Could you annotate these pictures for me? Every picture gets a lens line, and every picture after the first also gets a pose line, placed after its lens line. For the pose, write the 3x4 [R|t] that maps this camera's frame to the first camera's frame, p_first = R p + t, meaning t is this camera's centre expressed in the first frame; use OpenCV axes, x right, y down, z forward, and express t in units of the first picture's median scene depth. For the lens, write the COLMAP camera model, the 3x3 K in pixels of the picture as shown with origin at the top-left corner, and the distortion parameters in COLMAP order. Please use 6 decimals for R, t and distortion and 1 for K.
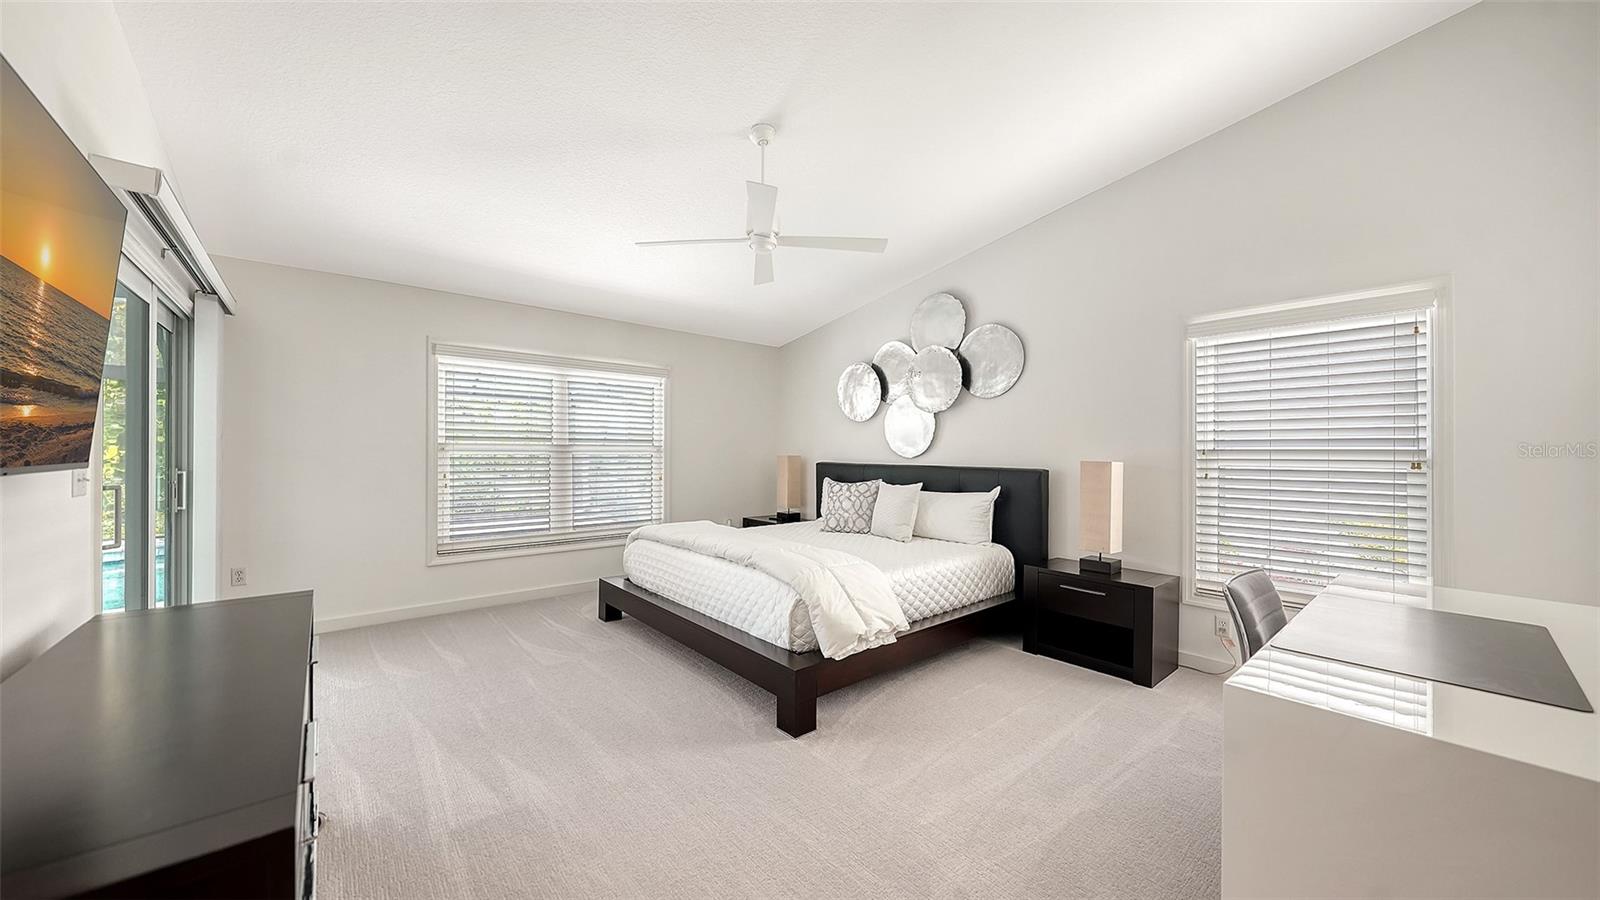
lens RADIAL K [[557.3, 0, 807.9], [0, 557.3, 459.8], [0, 0, 1]] dist [-0.002657, -0.000359]
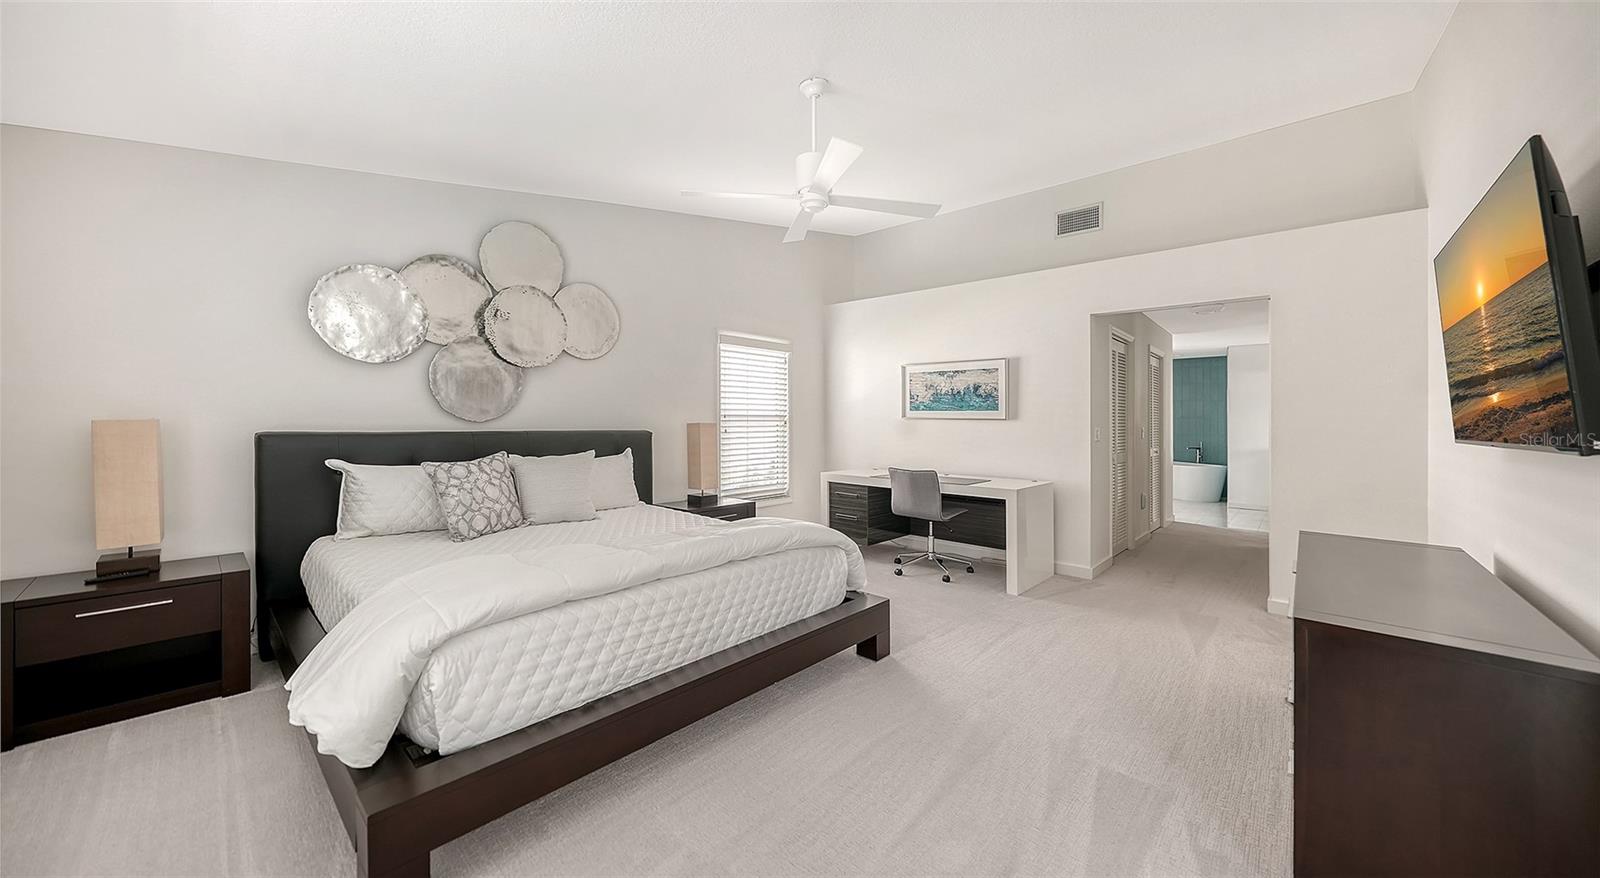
lens RADIAL K [[557.3, 0, 805.4], [0, 557.3, 426.7], [0, 0, 1]] dist [-0.002657, -0.000359]
pose [[-0.140718, -0.018604, 0.989875, -1.010013], [-0.002370, 0.999827, 0.018454, -0.017432], [-0.990047, 0.000250, -0.140738, 1.136872]]
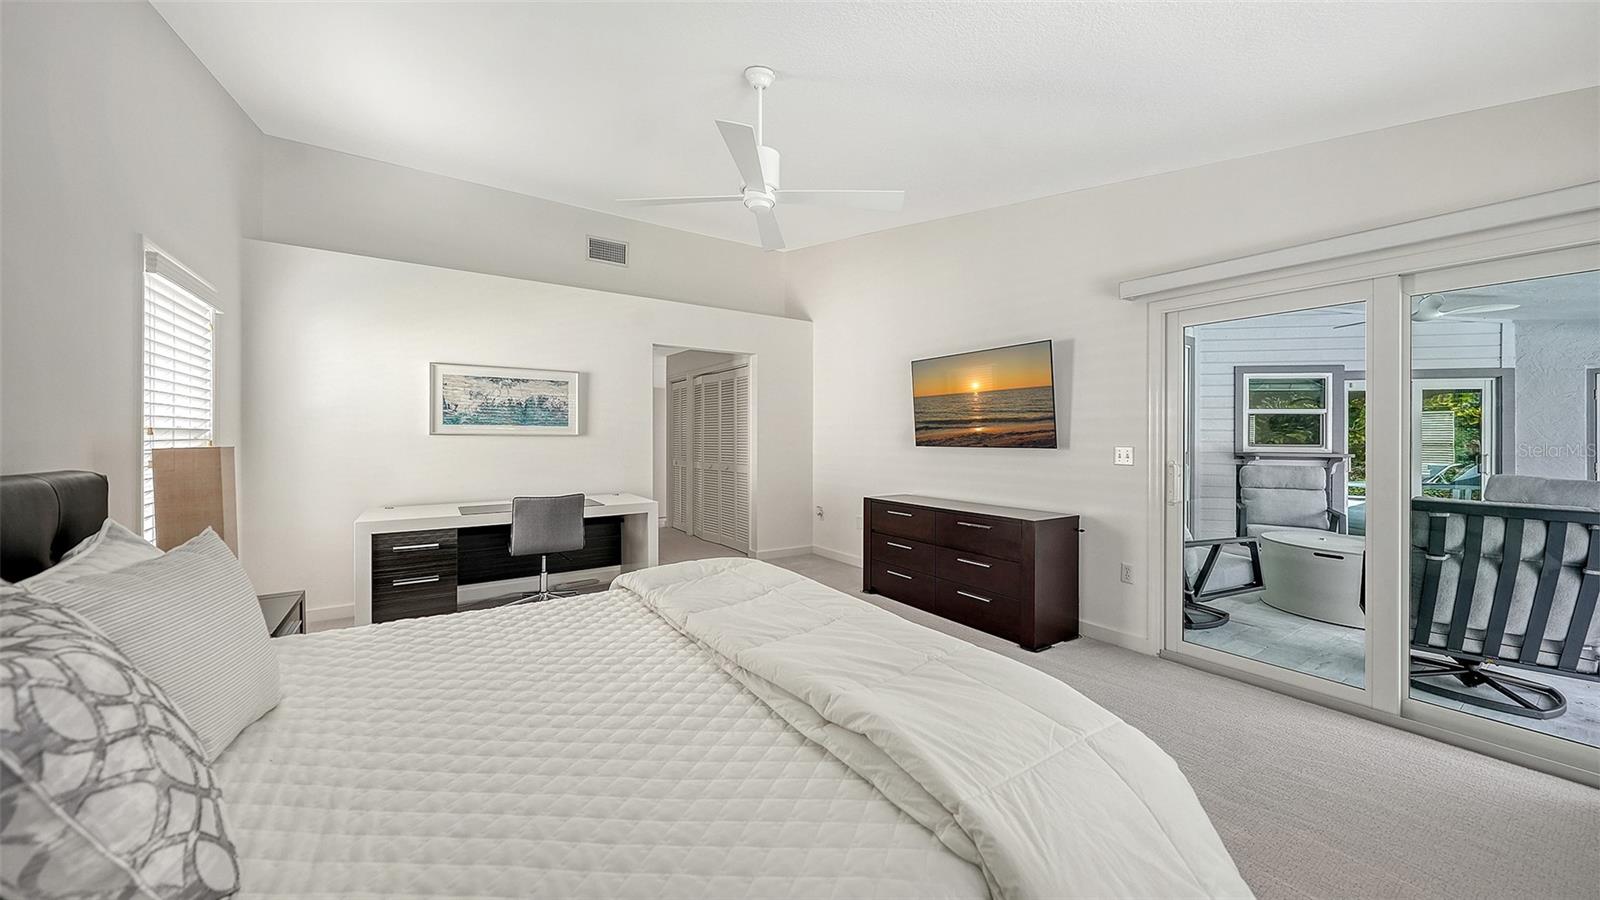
lens RADIAL K [[557.3, 0, 800.1], [0, 557.3, 438.3], [0, 0, 1]] dist [-0.002657, -0.000359]
pose [[-0.993513, -0.011002, 0.113182, -0.299815], [-0.010147, 0.999916, 0.008123, -0.021976], [-0.113262, 0.006922, -0.993541, 1.805632]]
